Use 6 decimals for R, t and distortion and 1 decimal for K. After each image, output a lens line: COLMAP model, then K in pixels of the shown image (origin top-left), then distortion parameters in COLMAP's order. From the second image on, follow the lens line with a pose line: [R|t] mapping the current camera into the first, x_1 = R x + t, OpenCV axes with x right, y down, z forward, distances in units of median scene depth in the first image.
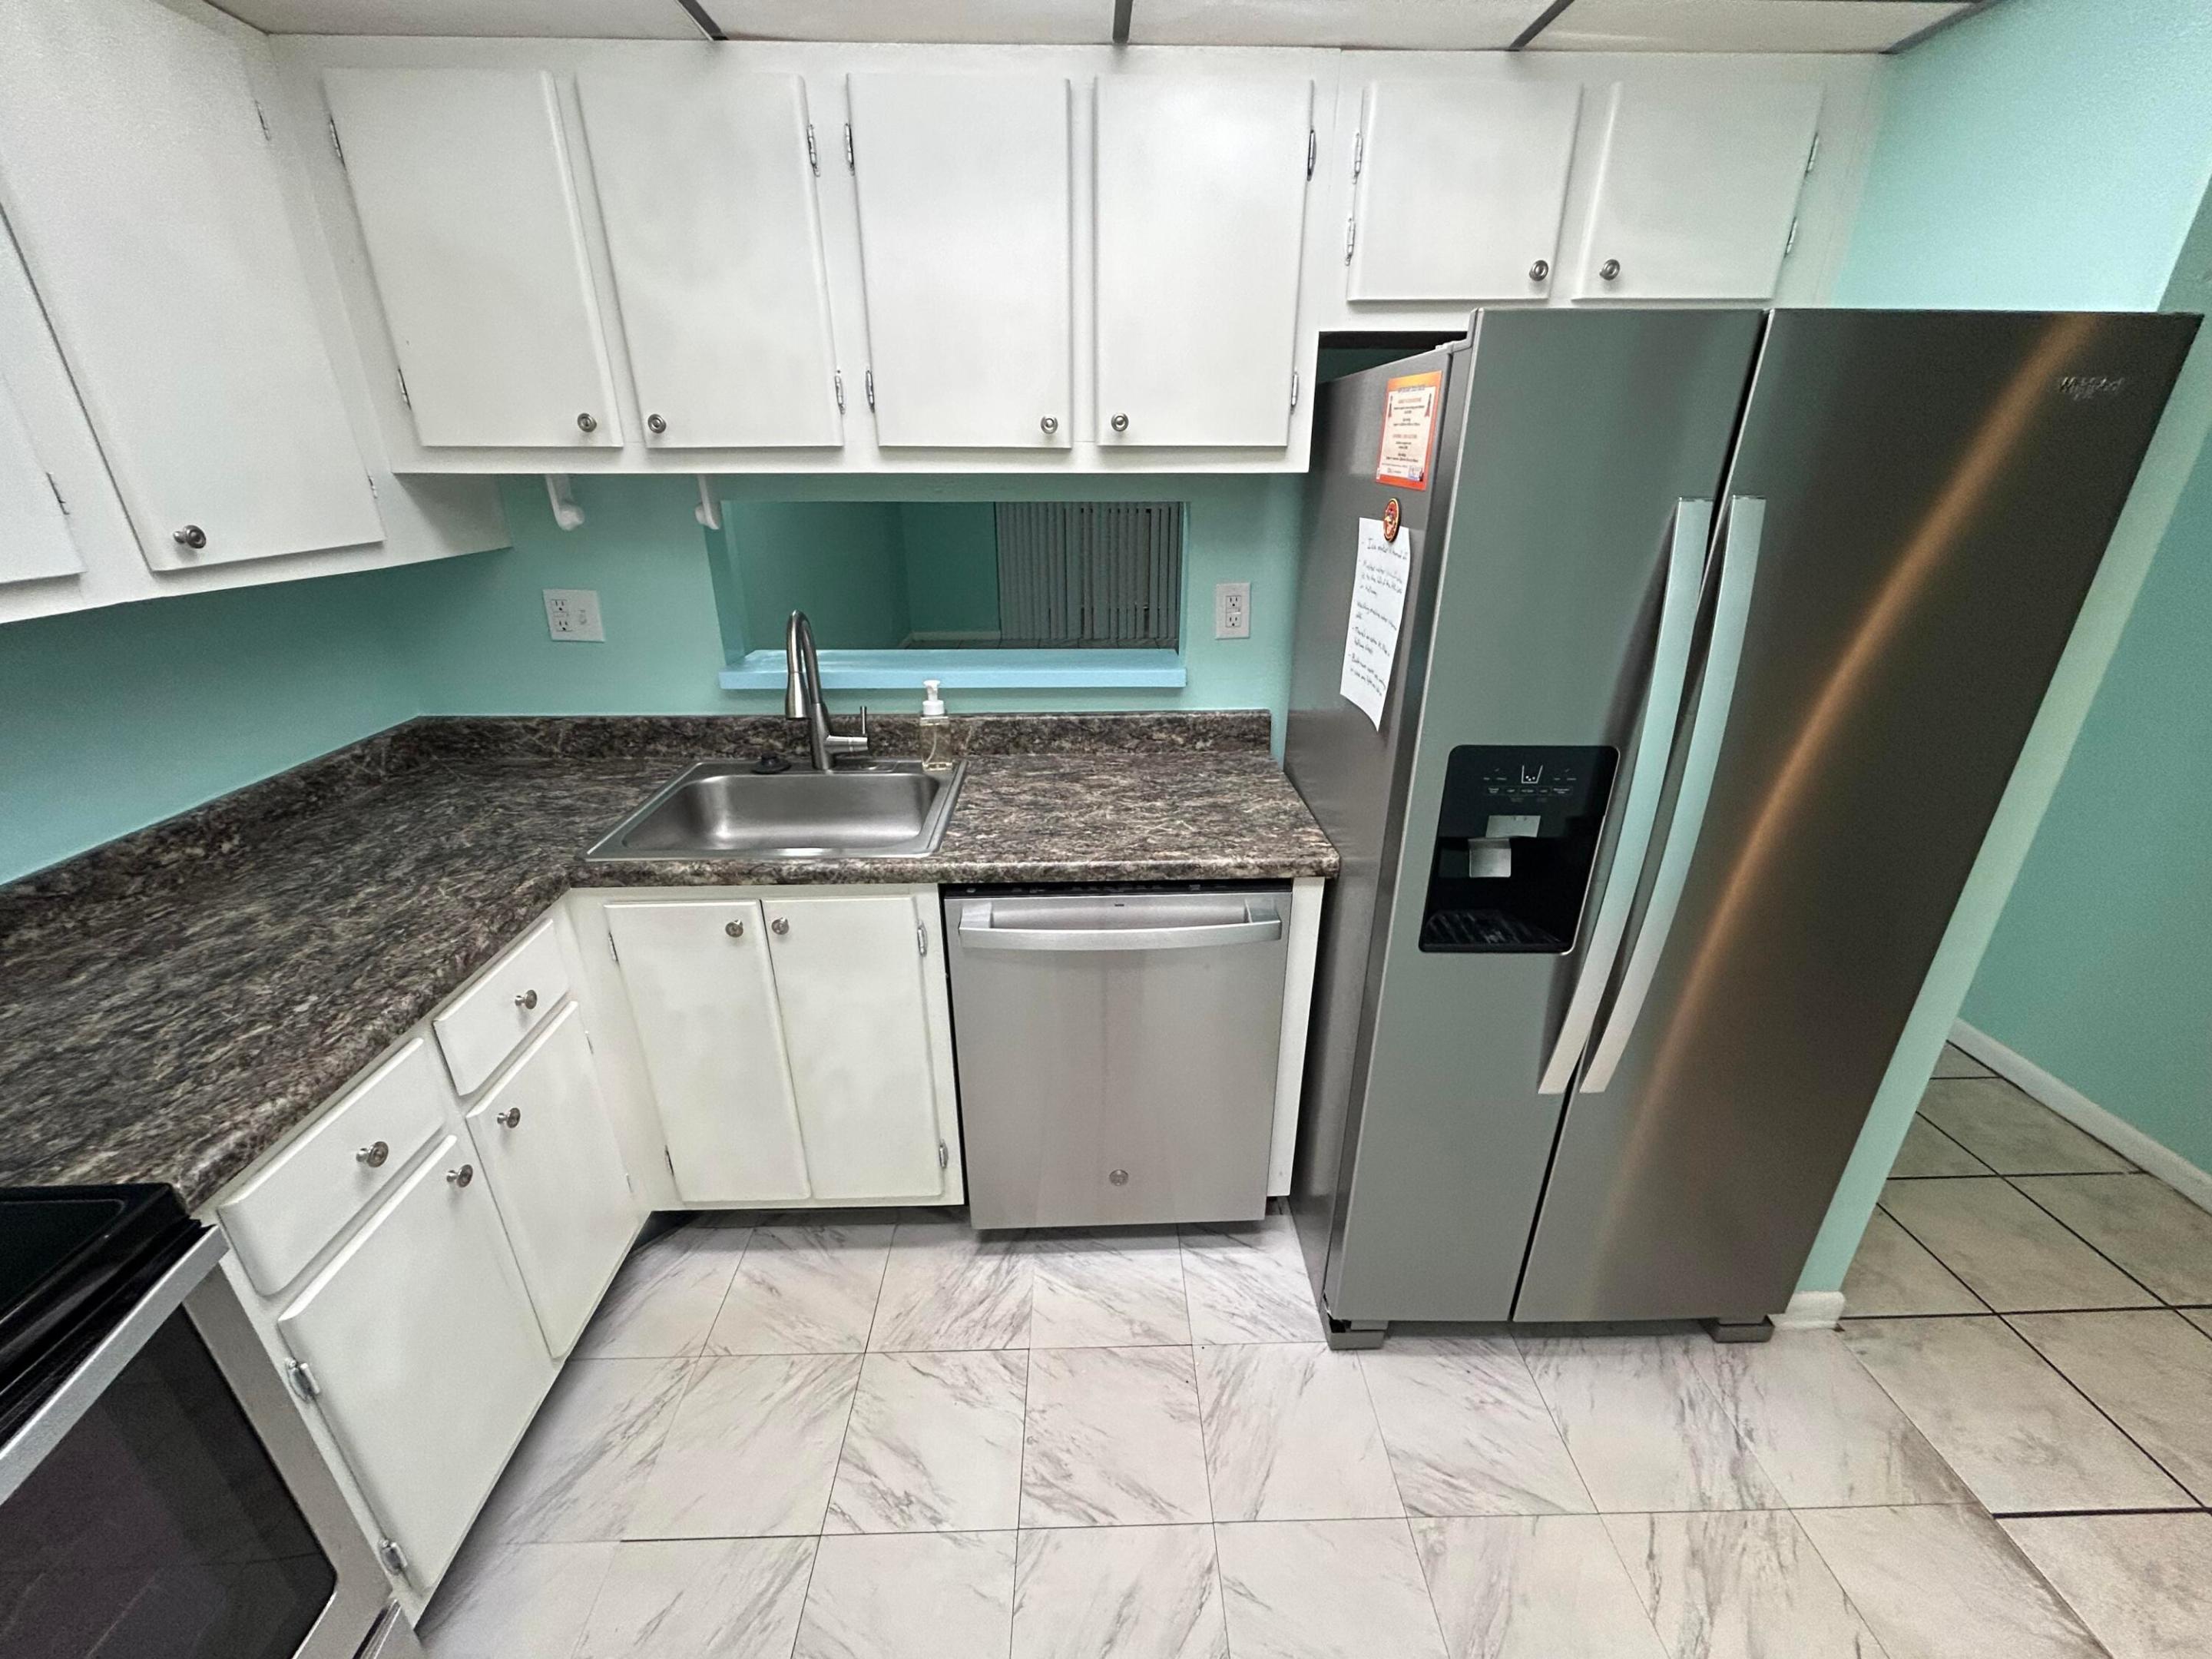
lens RADIAL K [[897.5, 0, 1105.1], [0, 897.5, 833.3], [0, 0, 1]] dist [-0.002232, 0.002102]
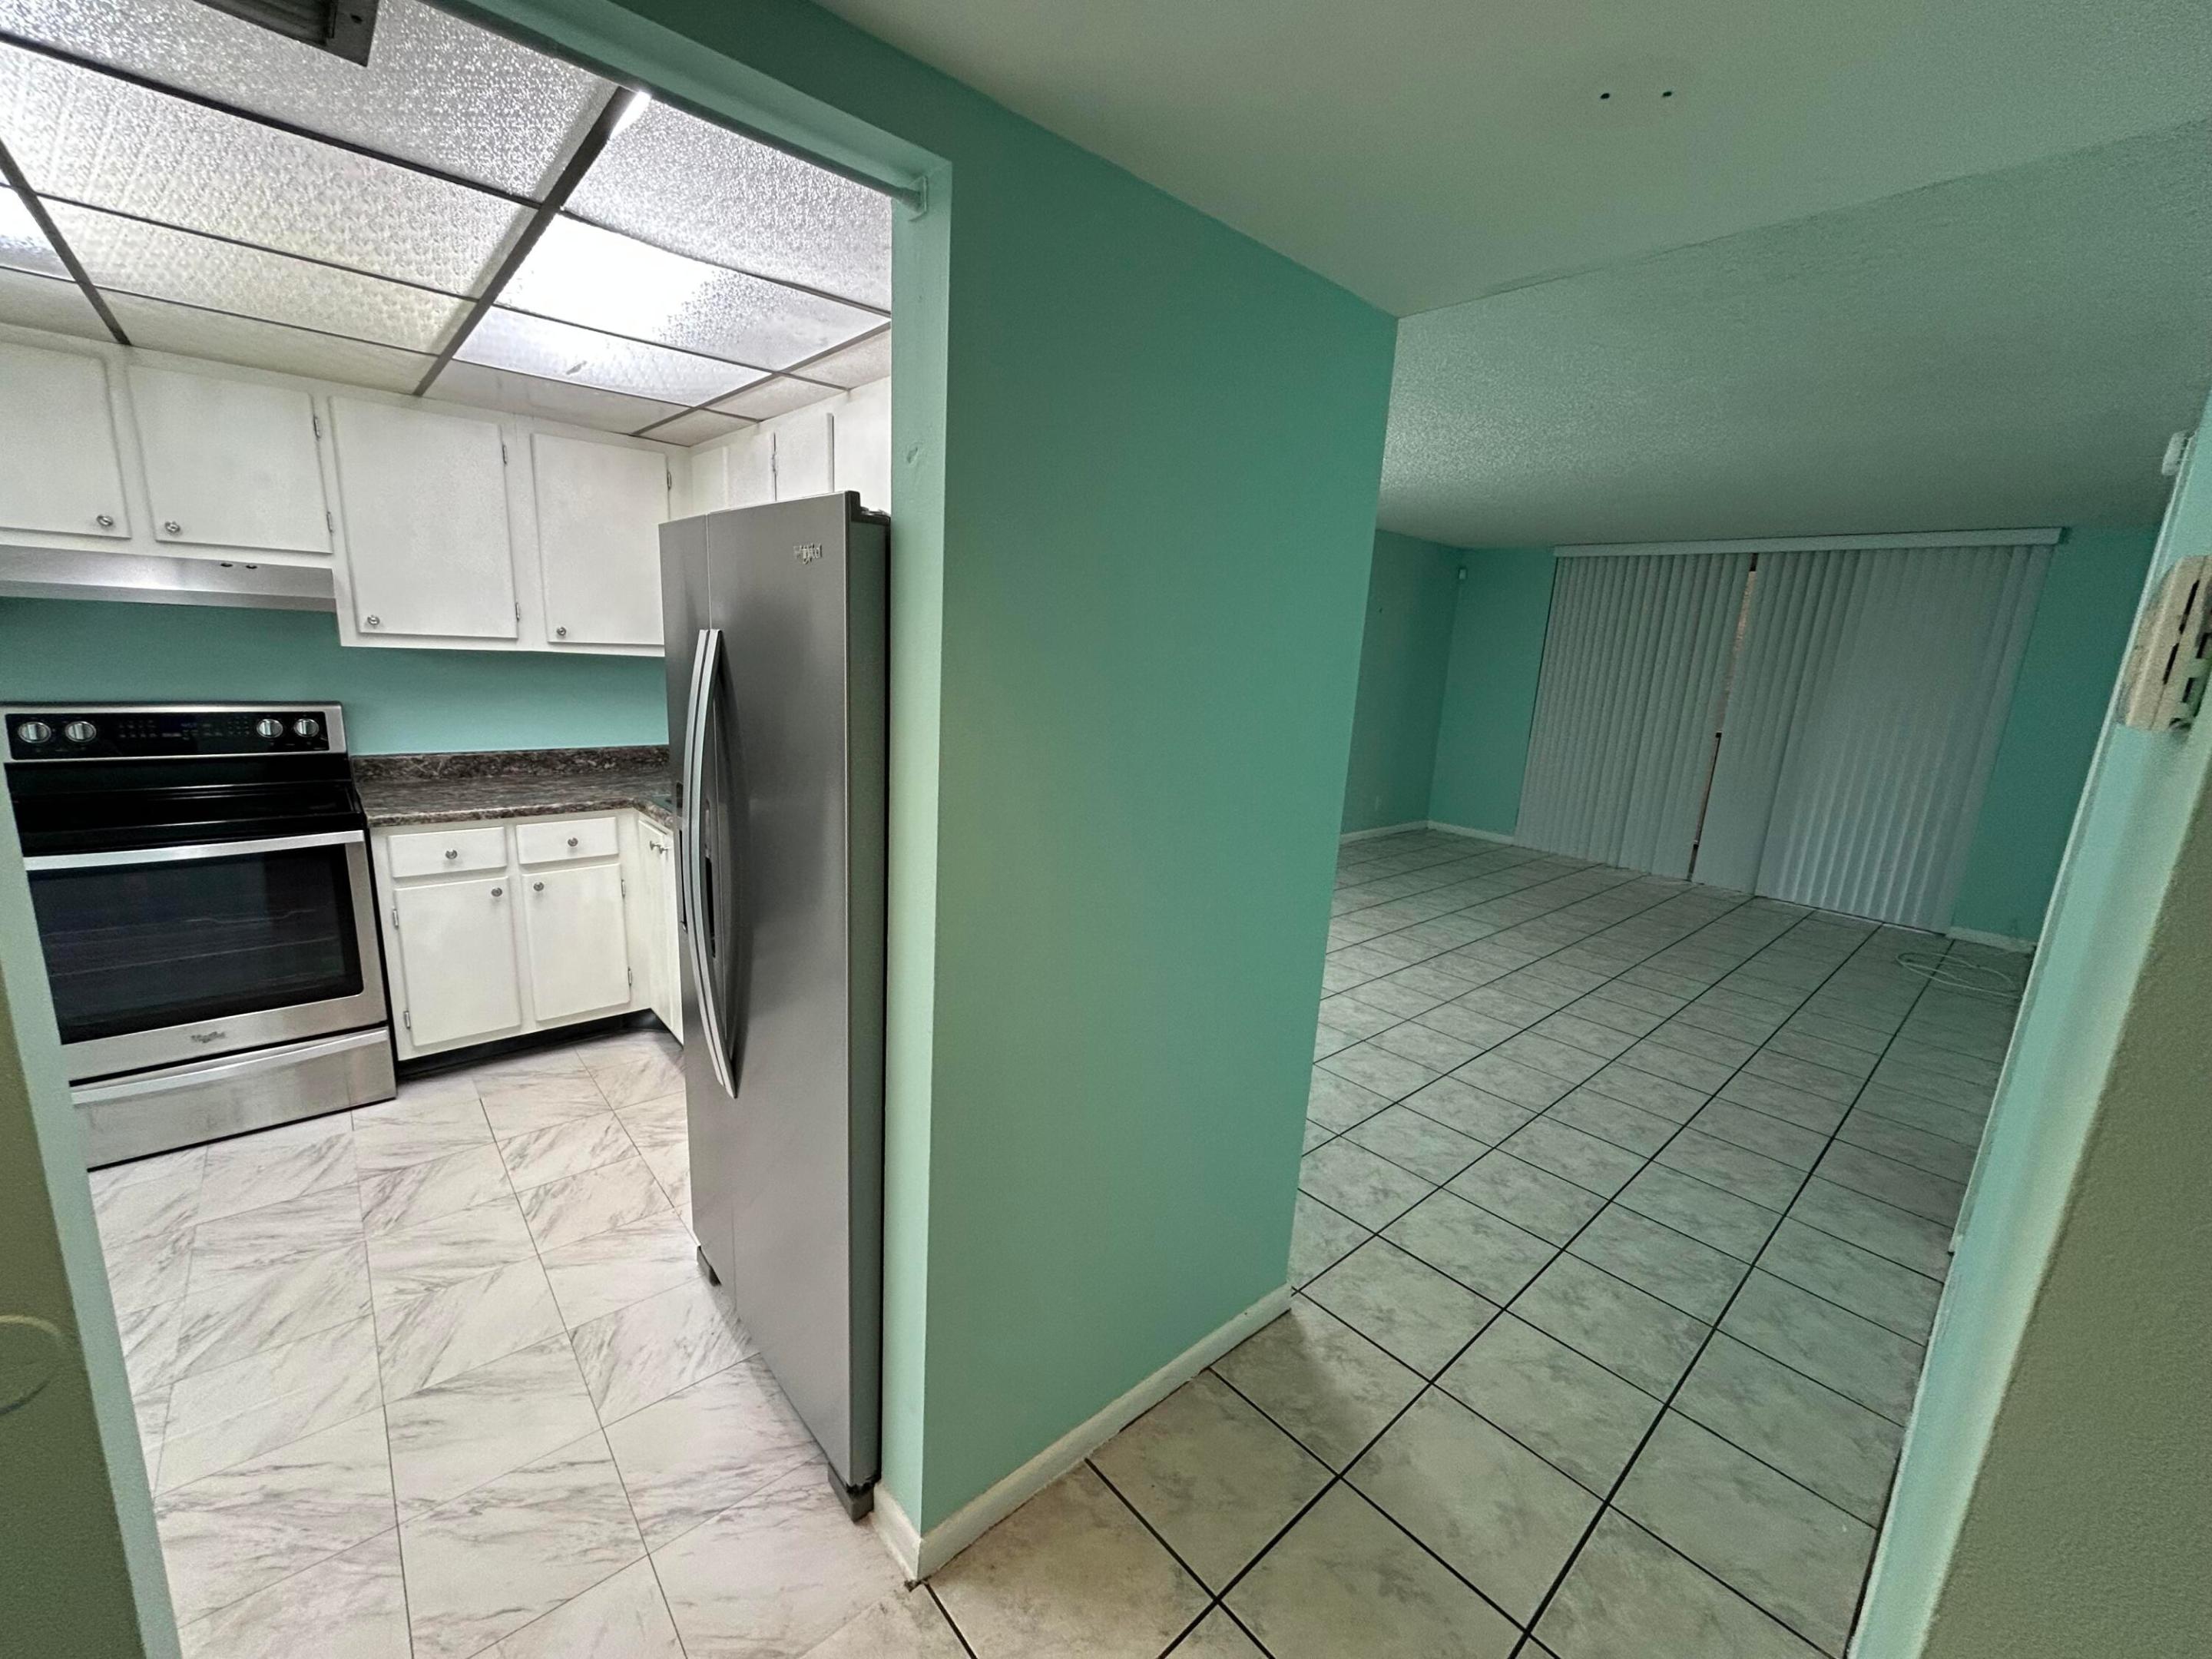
lens RADIAL K [[897.5, 0, 1114.0], [0, 897.5, 836.3], [0, 0, 1]] dist [-0.002232, 0.002102]
pose [[0.642571, 0.198671, -0.740022, 1.574007], [-0.349170, 0.935615, -0.052008, -0.148107], [0.682043, 0.291813, 0.670569, 0.391693]]
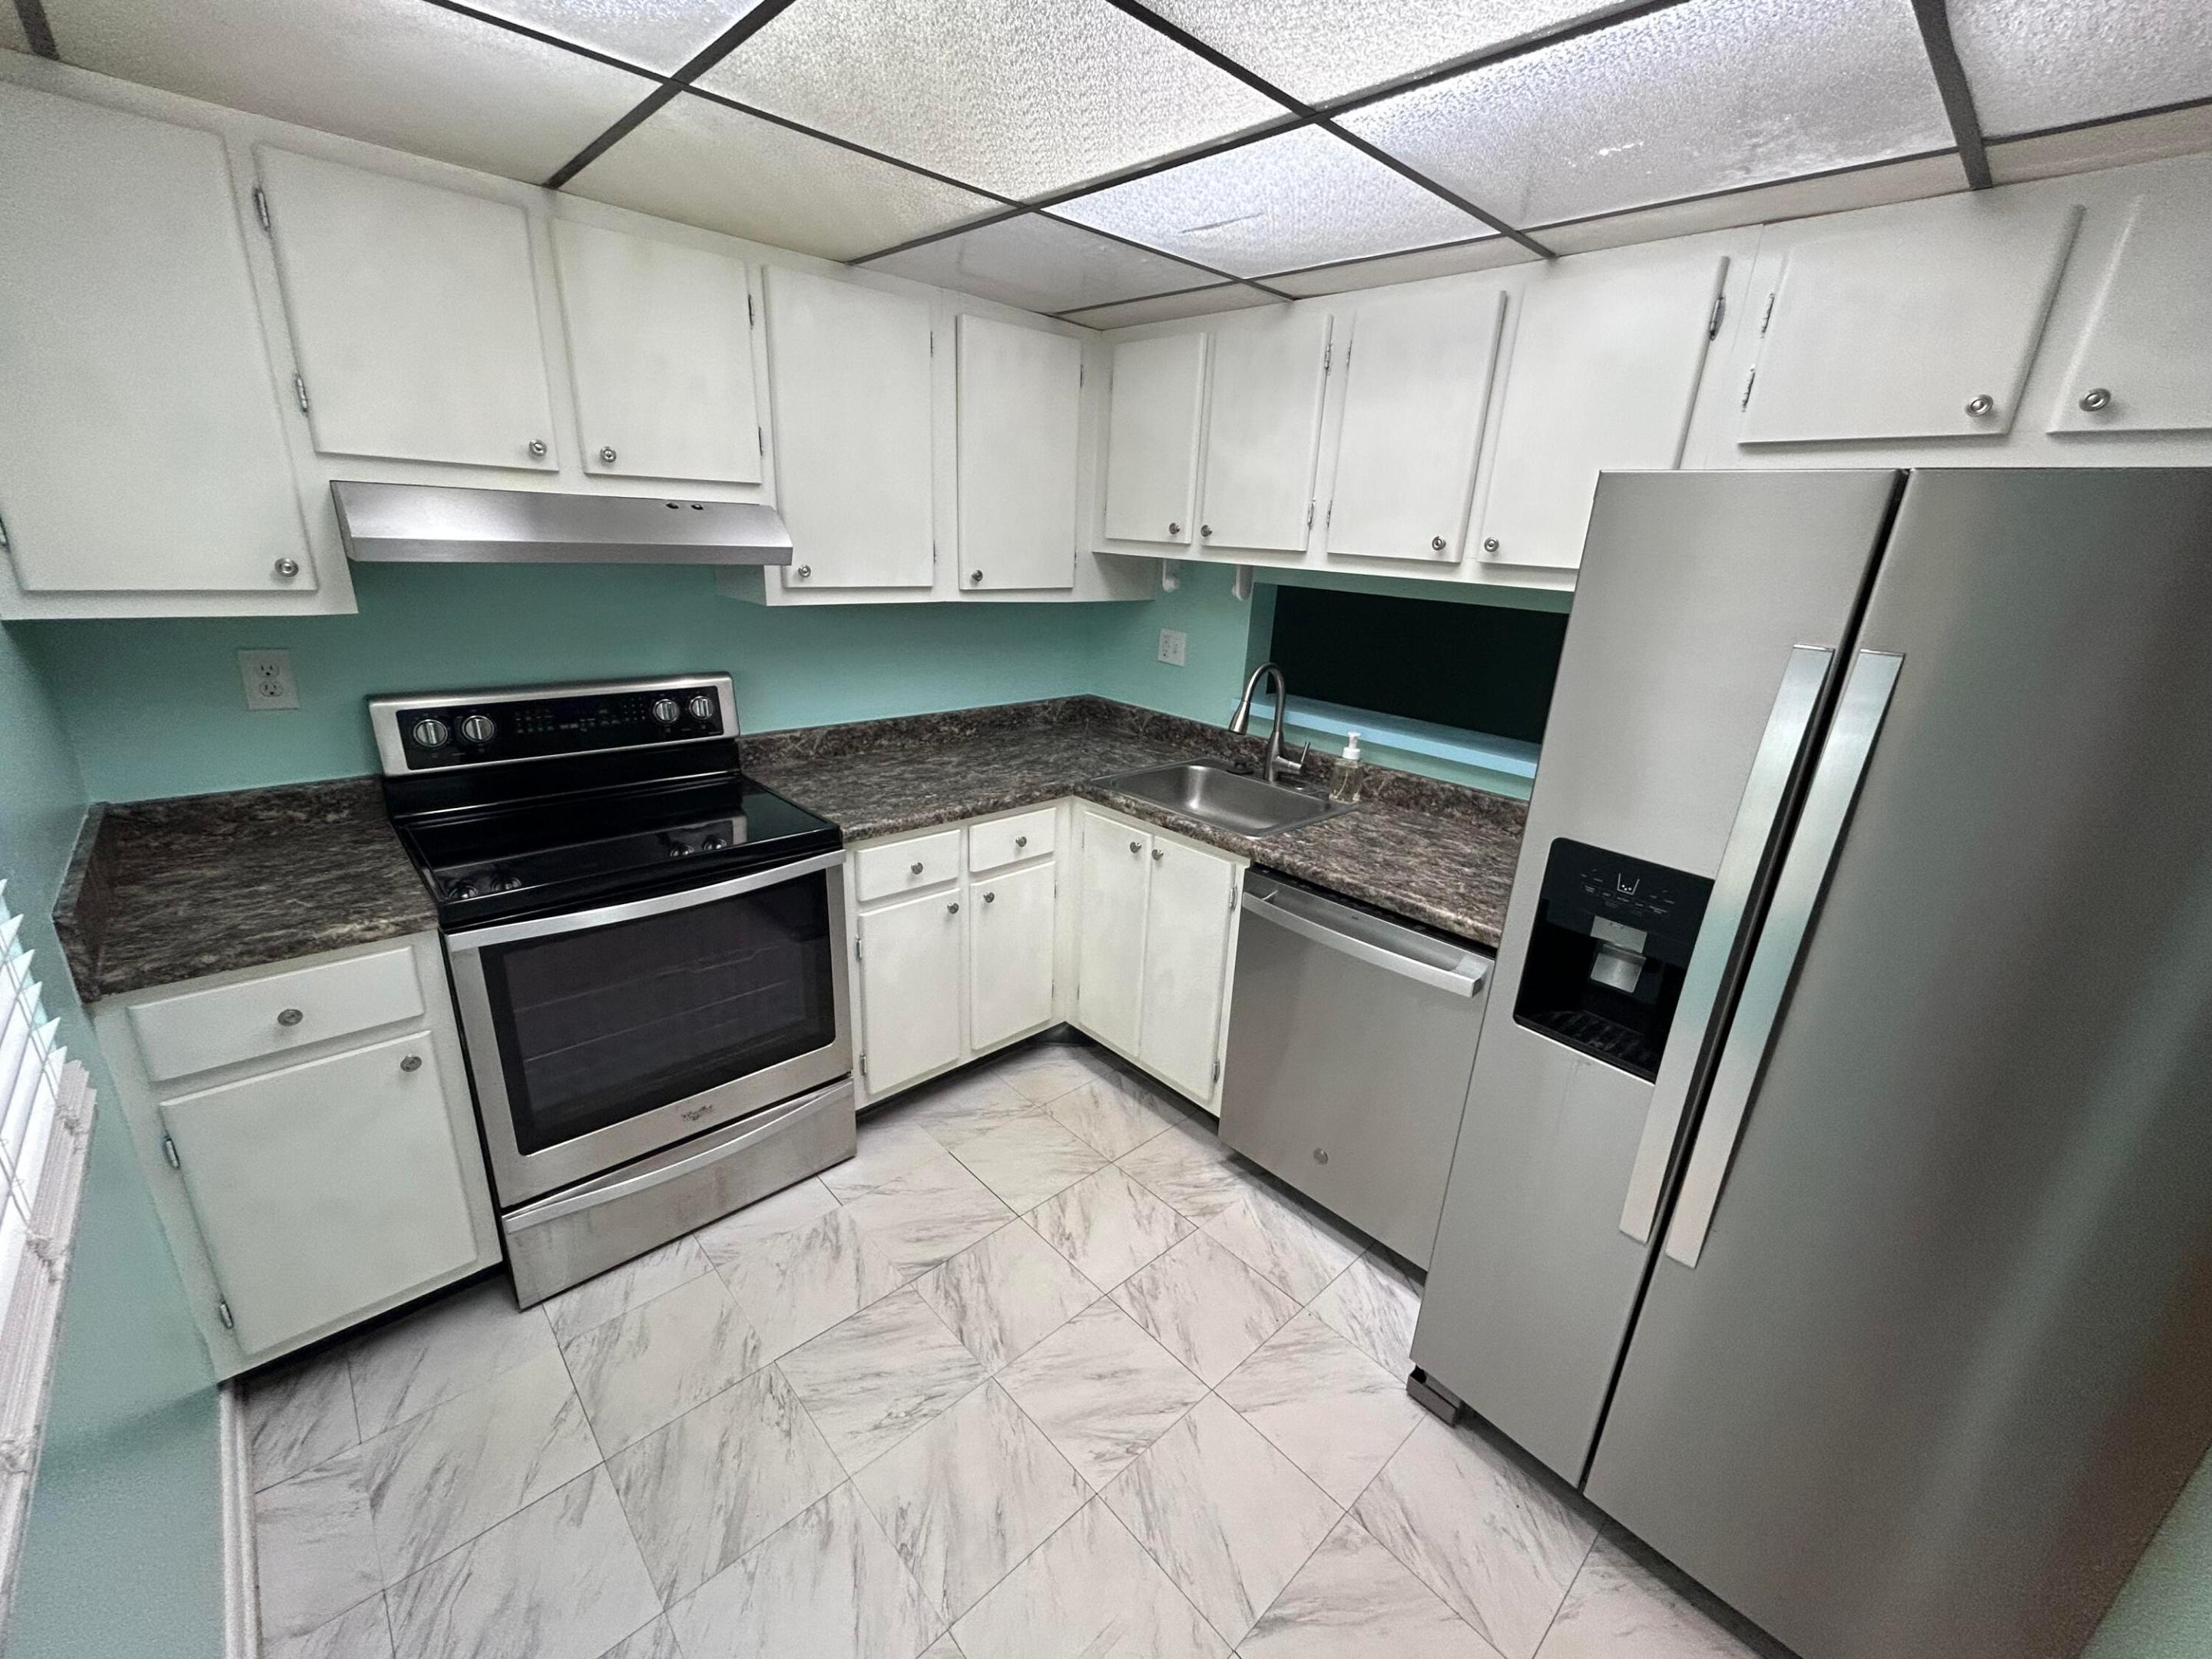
lens RADIAL K [[897.5, 0, 1106.6], [0, 897.5, 834.8], [0, 0, 1]] dist [-0.002232, 0.002102]
pose [[0.662558, 0.274479, -0.696906, 0.615292], [-0.337915, 0.939904, 0.048924, 0.027089], [0.668454, 0.203080, 0.715491, -0.135262]]
